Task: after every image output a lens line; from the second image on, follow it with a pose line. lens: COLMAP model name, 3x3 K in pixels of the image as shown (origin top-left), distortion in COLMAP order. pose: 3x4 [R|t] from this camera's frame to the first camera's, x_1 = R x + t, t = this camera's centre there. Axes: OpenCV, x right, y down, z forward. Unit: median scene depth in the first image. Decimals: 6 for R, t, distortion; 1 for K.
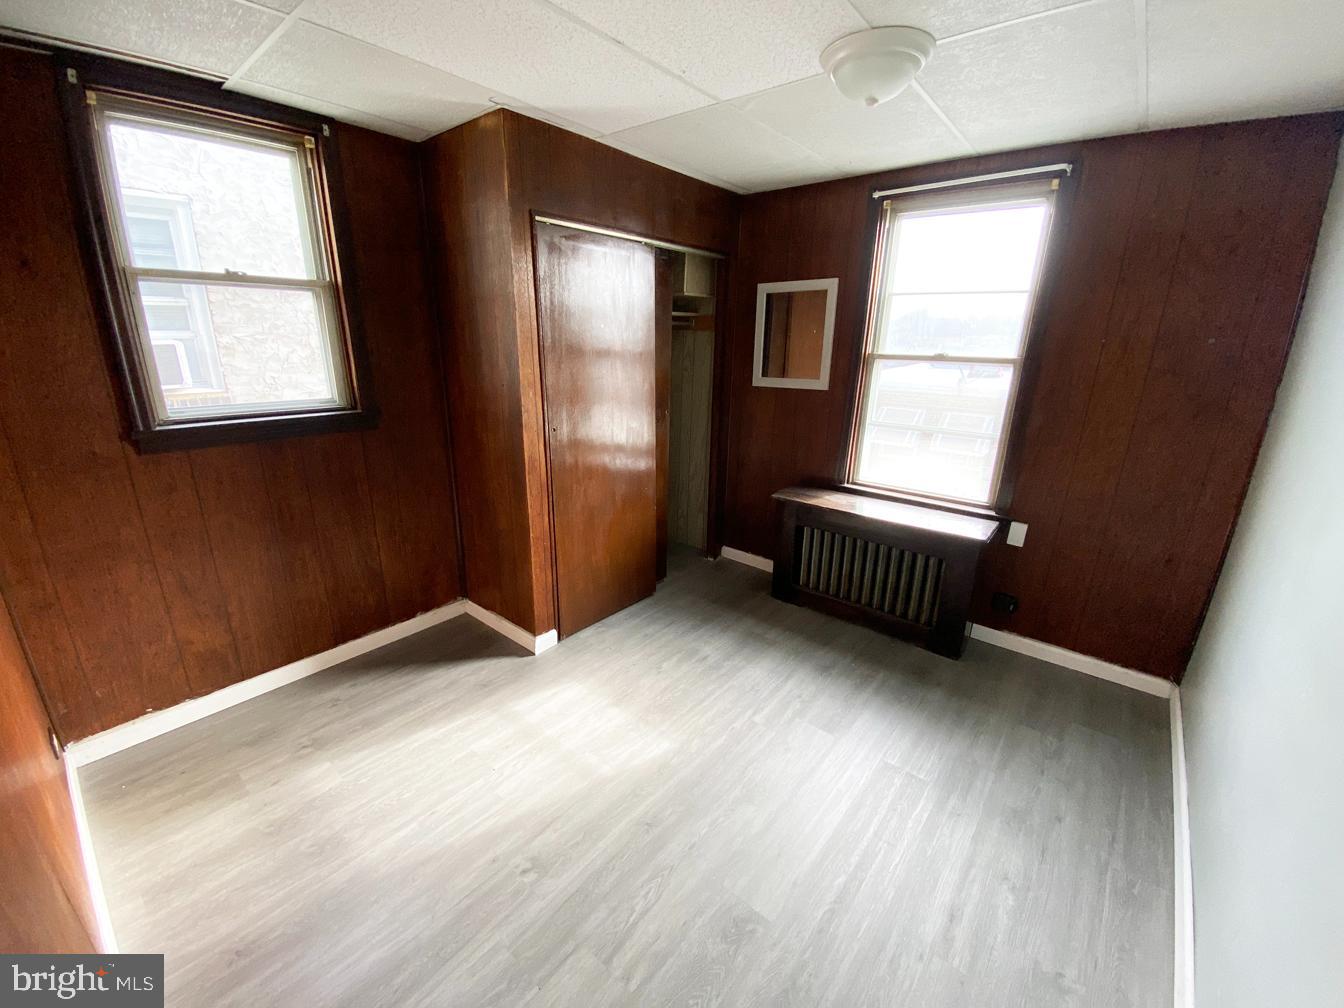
lens RADIAL K [[556.9, 0, 668.5], [0, 556.9, 506.6], [0, 0, 1]] dist [0.079012, -0.047039]
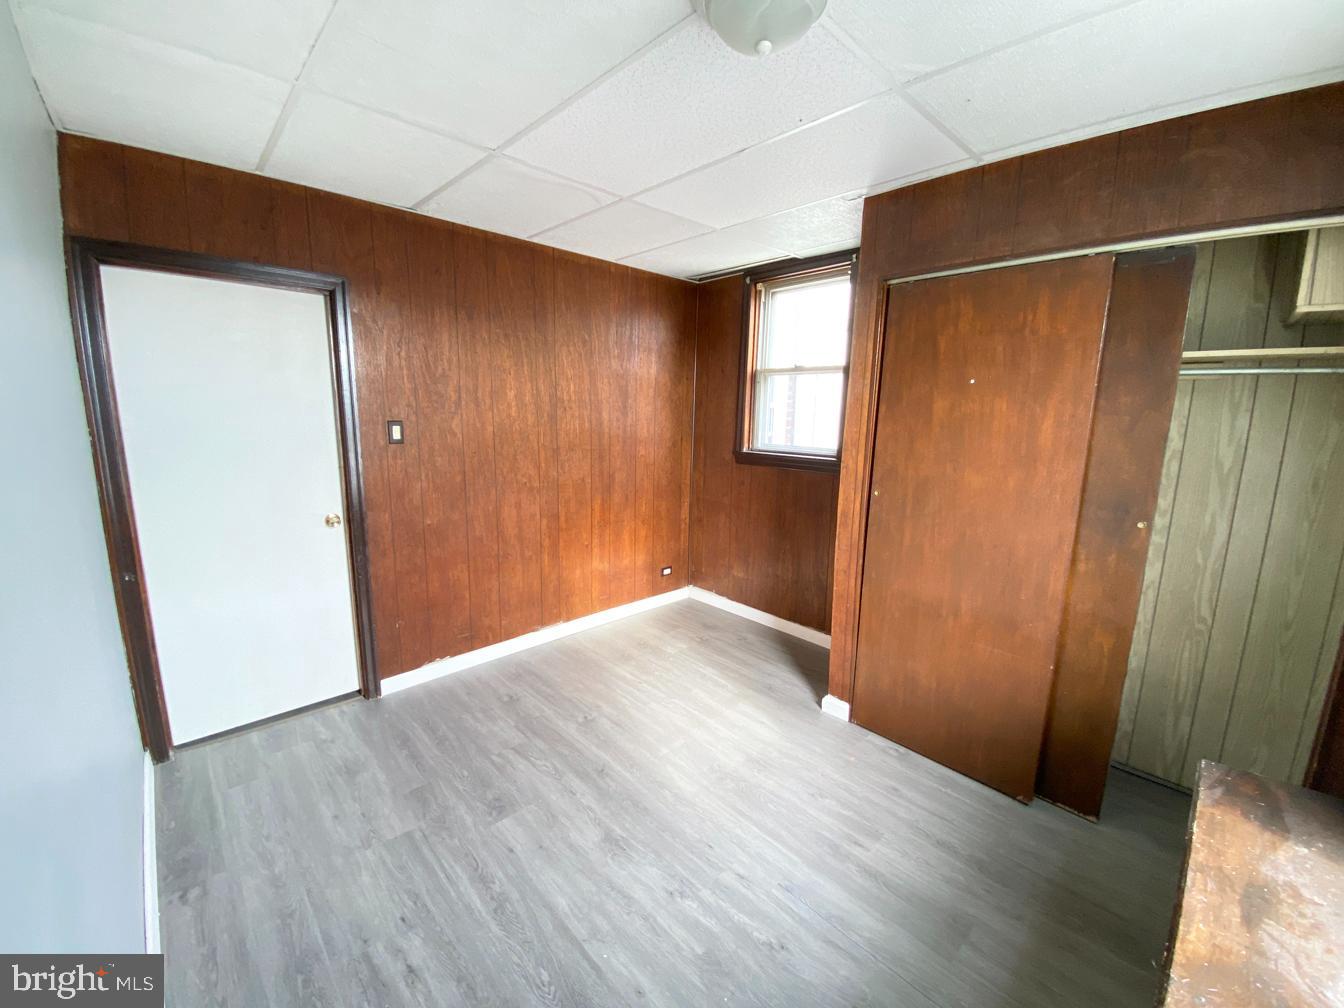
lens RADIAL K [[556.9, 0, 668.5], [0, 556.9, 506.6], [0, 0, 1]] dist [0.079012, -0.047039]
pose [[-0.130733, 0.157181, -0.978878, 0.847225], [-0.313872, 0.930004, 0.191252, -0.206396], [0.940422, 0.332245, -0.072248, 0.824601]]
